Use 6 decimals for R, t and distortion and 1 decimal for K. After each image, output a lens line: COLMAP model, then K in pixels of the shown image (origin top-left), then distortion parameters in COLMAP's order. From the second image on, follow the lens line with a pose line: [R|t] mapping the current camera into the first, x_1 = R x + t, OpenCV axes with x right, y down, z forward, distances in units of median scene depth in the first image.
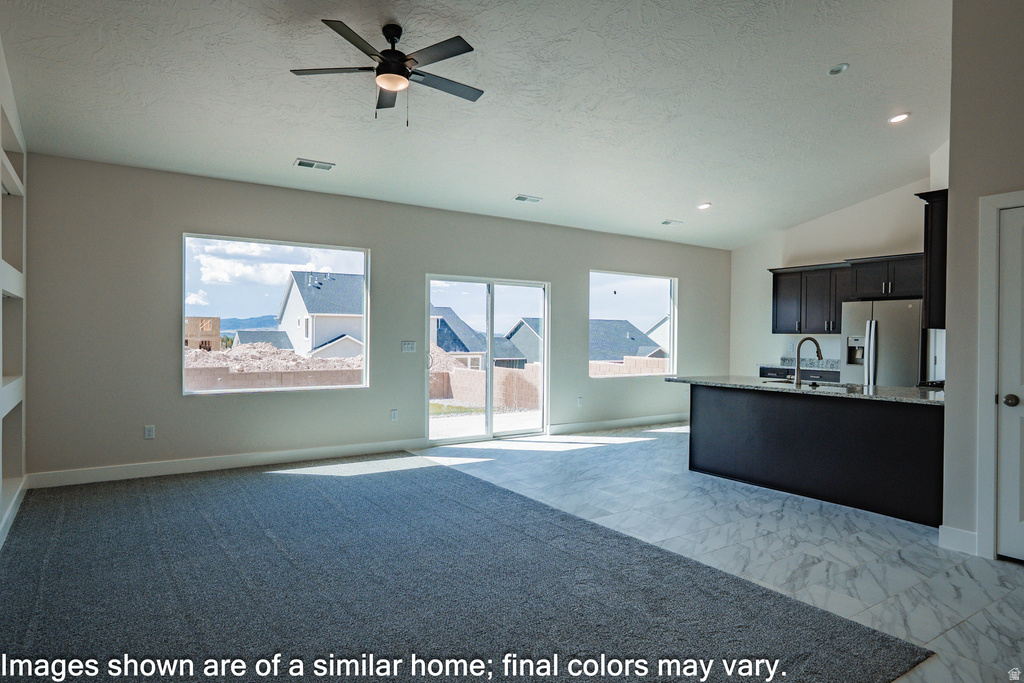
lens RADIAL K [[623.7, 0, 512.0], [0, 623.7, 341.5], [0, 0, 1]] dist [-0.069588, 0.000394]
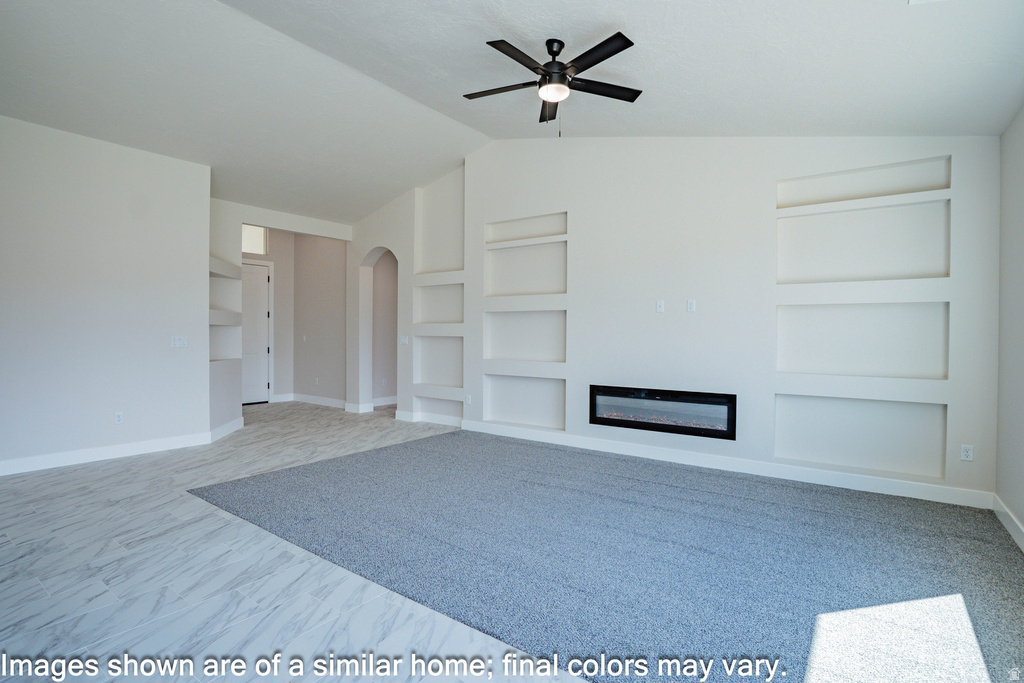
lens RADIAL K [[505.3, 0, 512.0], [0, 505.3, 341.5], [0, 0, 1]] dist [0.001646, 0.000432]
pose [[-0.941475, -0.007008, -0.337010, 0.157397], [-0.014507, 0.999700, 0.019738, -0.014077], [0.336770, 0.023472, -0.941294, 1.786013]]
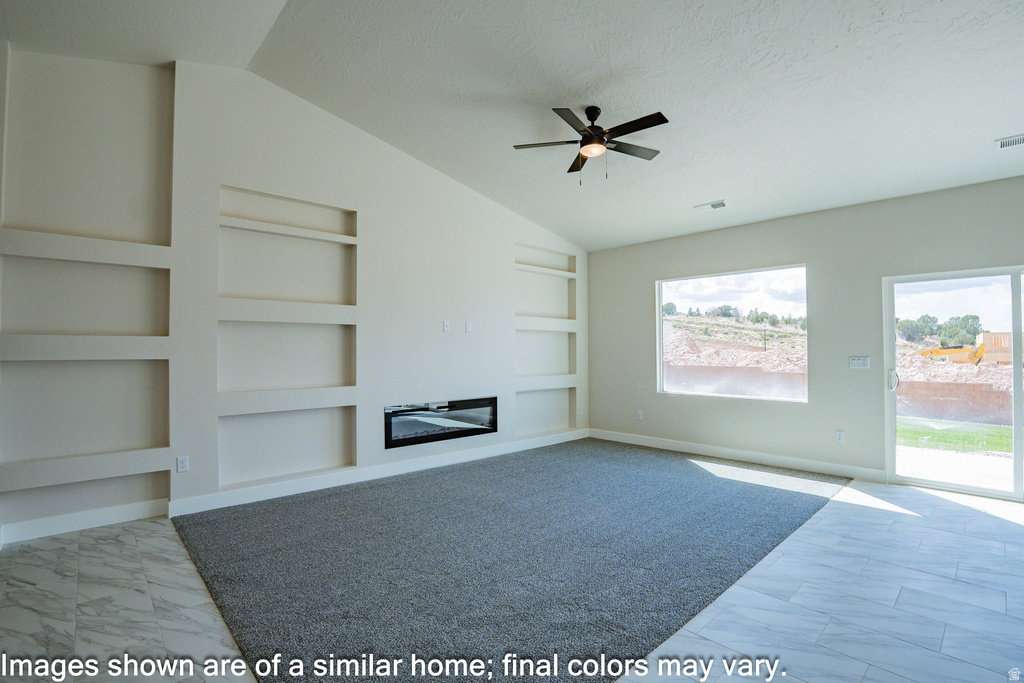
lens RADIAL K [[500.1, 0, 512.0], [0, 500.1, 341.5], [0, 0, 1]] dist [-0.004256, -0.000370]
pose [[0.130111, -0.024213, -0.991204, 0.796741], [-0.000641, 0.999700, -0.024505, -0.006021], [0.991499, 0.003824, 0.130057, 0.701843]]
